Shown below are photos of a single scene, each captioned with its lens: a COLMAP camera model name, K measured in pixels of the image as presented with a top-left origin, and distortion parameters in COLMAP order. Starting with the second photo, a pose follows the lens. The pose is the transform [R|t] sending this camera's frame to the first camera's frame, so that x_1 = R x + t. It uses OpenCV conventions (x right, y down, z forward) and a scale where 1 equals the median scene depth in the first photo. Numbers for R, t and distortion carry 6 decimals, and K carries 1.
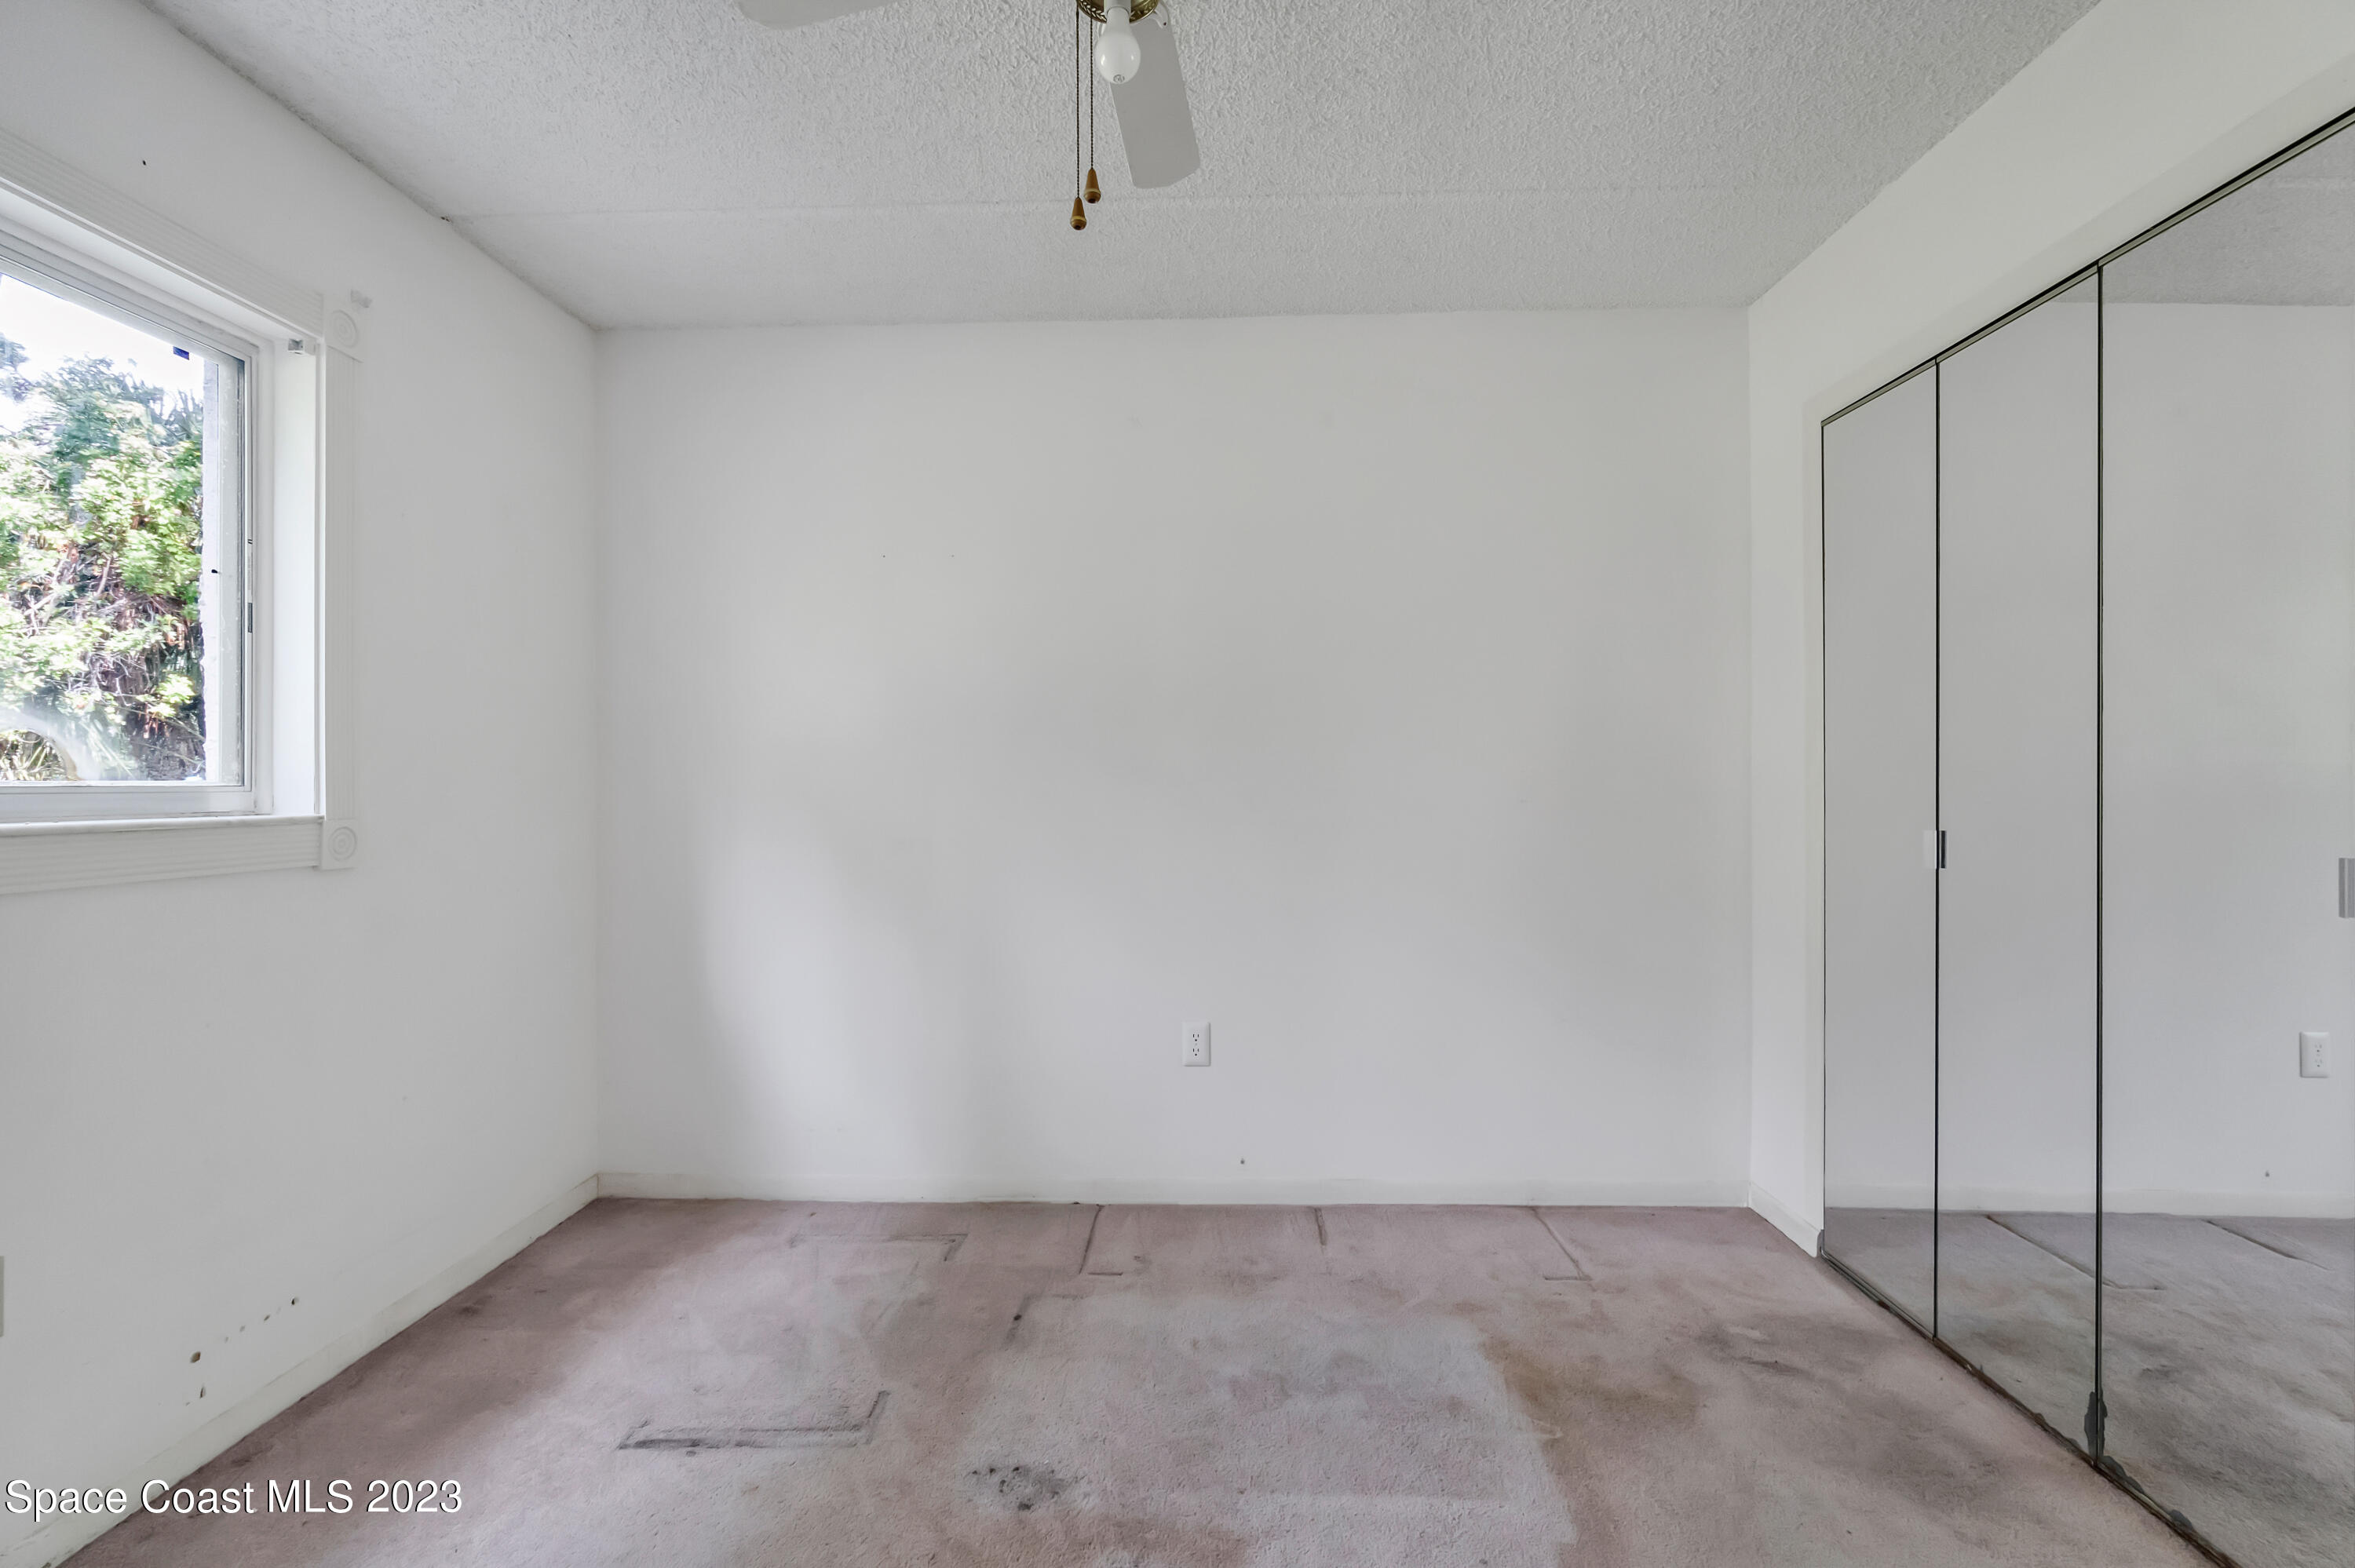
lens RADIAL K [[1025.8, 0, 1169.3], [0, 1025.8, 788.8], [0, 0, 1]] dist [-0.005550, 0.002044]
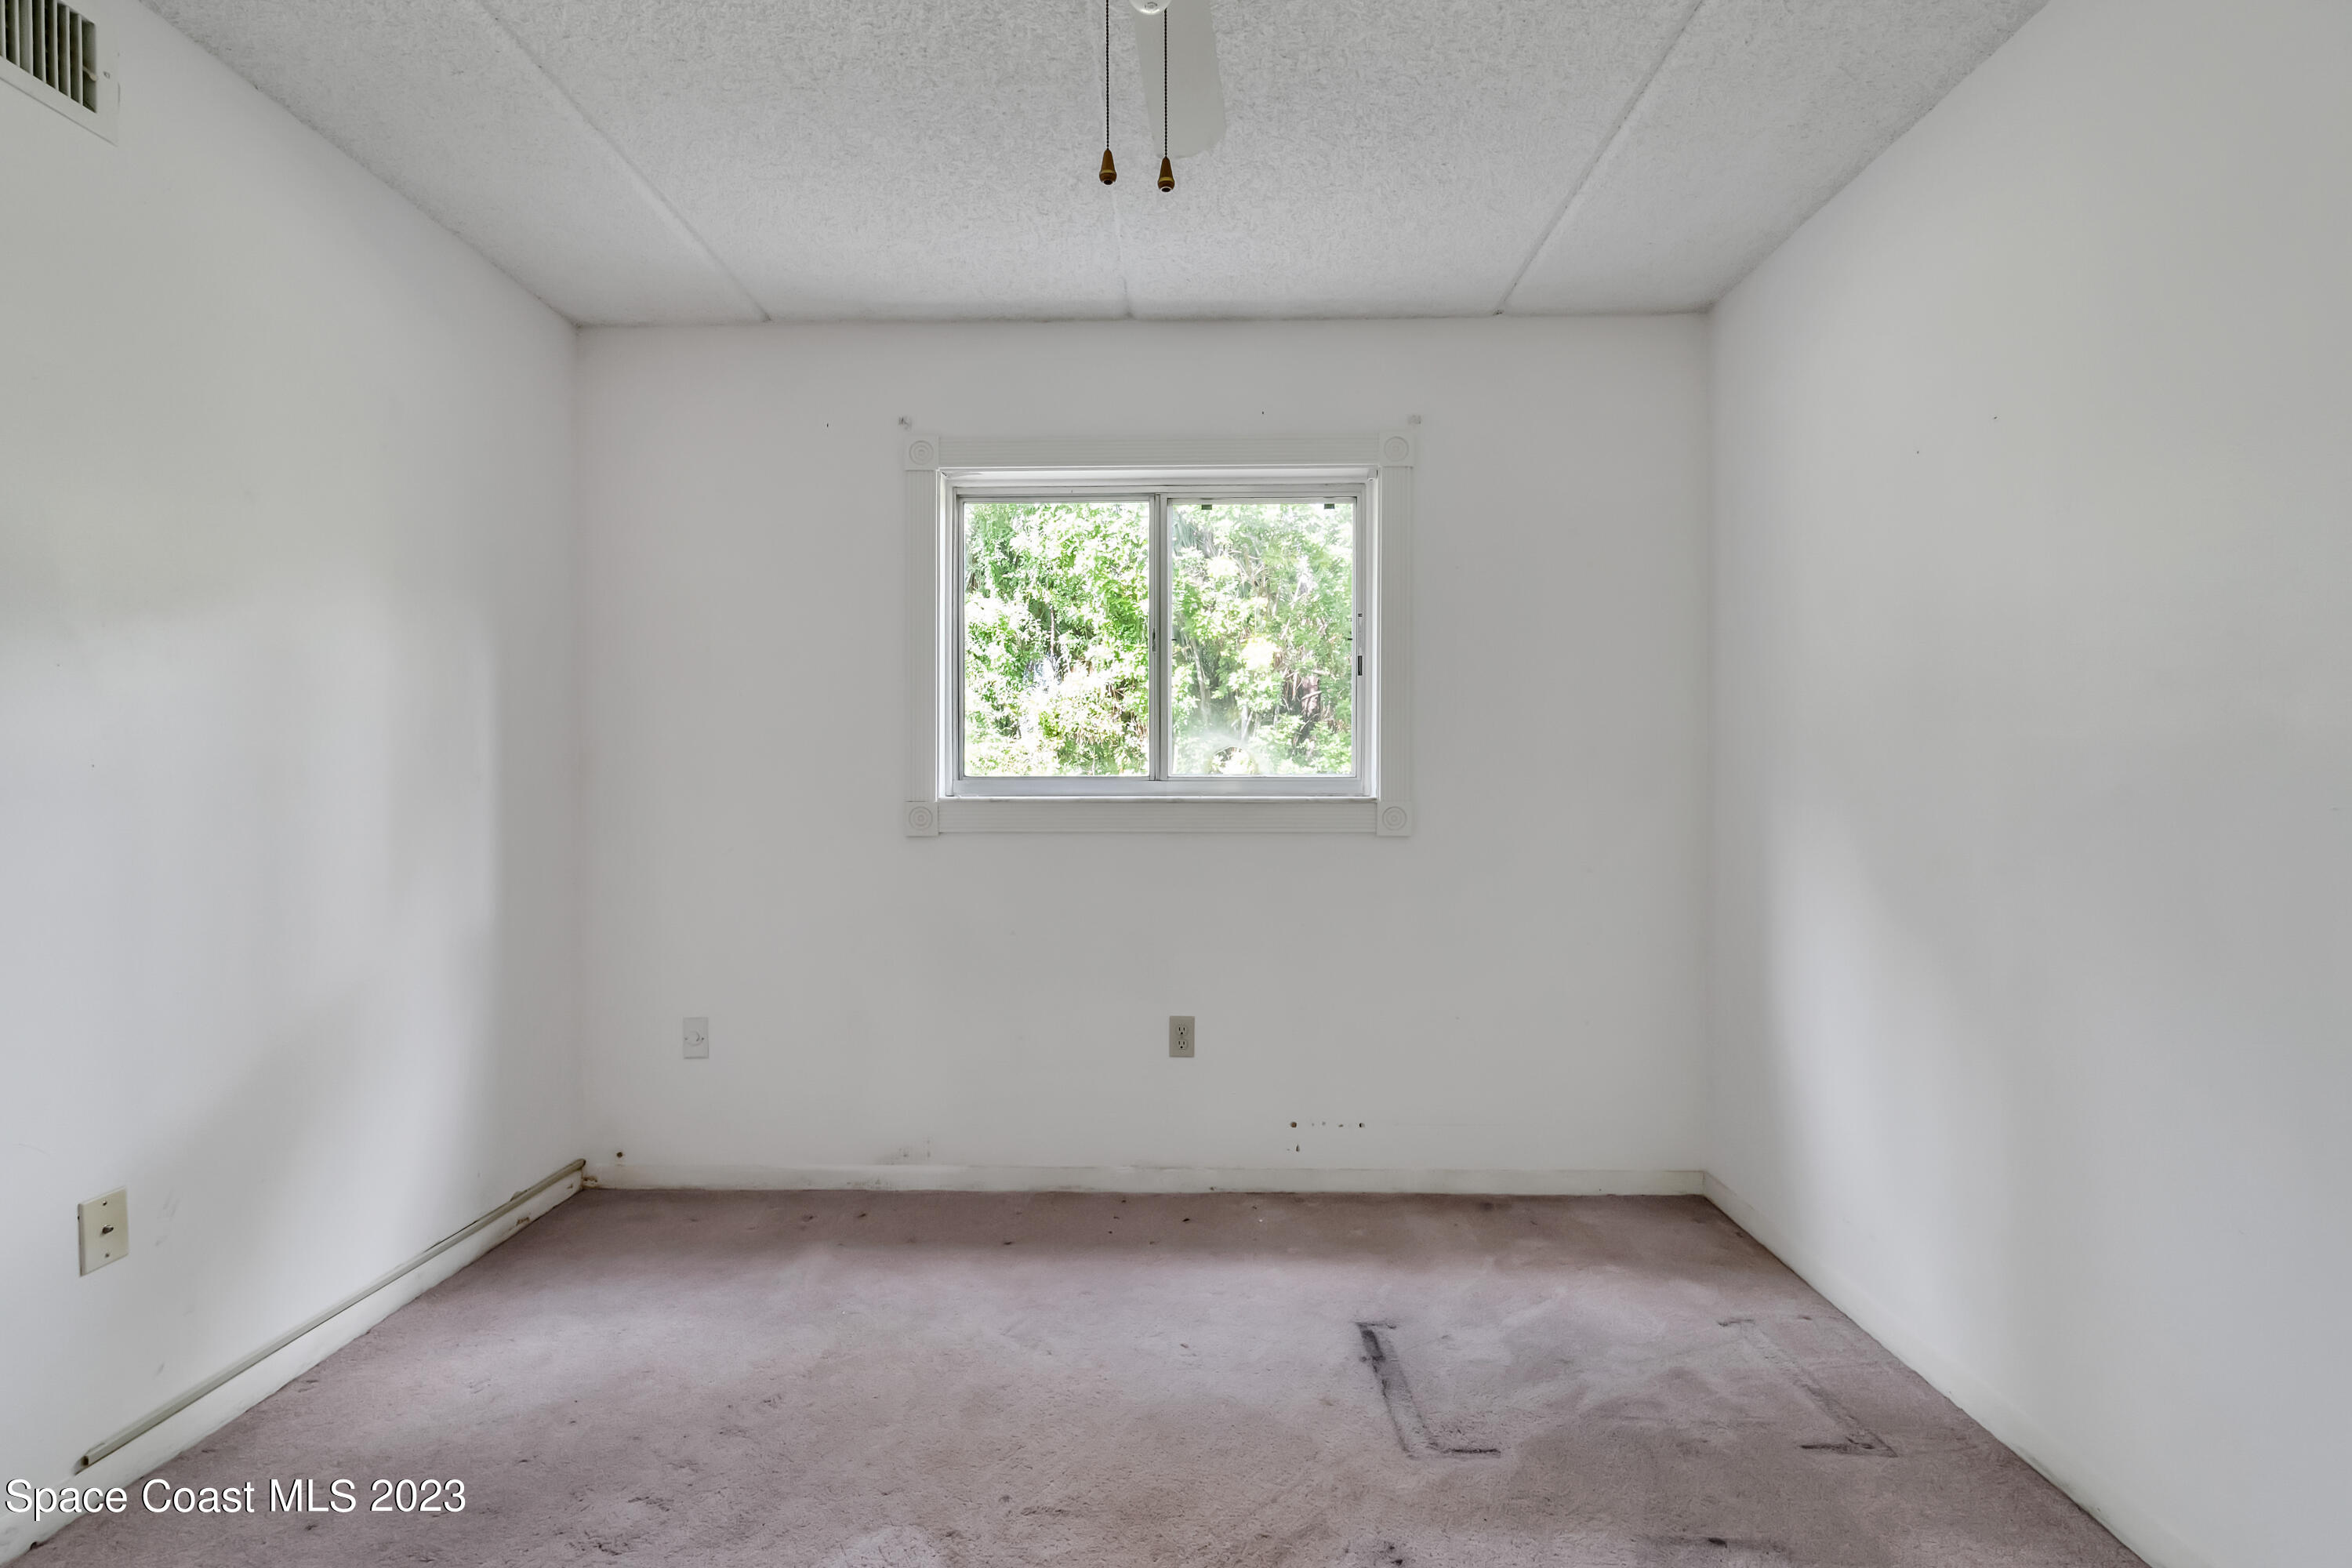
lens RADIAL K [[1024.7, 0, 1174.3], [0, 1024.7, 789.4], [0, 0, 1]] dist [-0.005550, 0.002044]
pose [[0.008315, 0.014085, -0.999866, 0.542576], [-0.004282, 0.999892, 0.014050, -0.003541], [0.999956, 0.004165, 0.008374, 0.629786]]
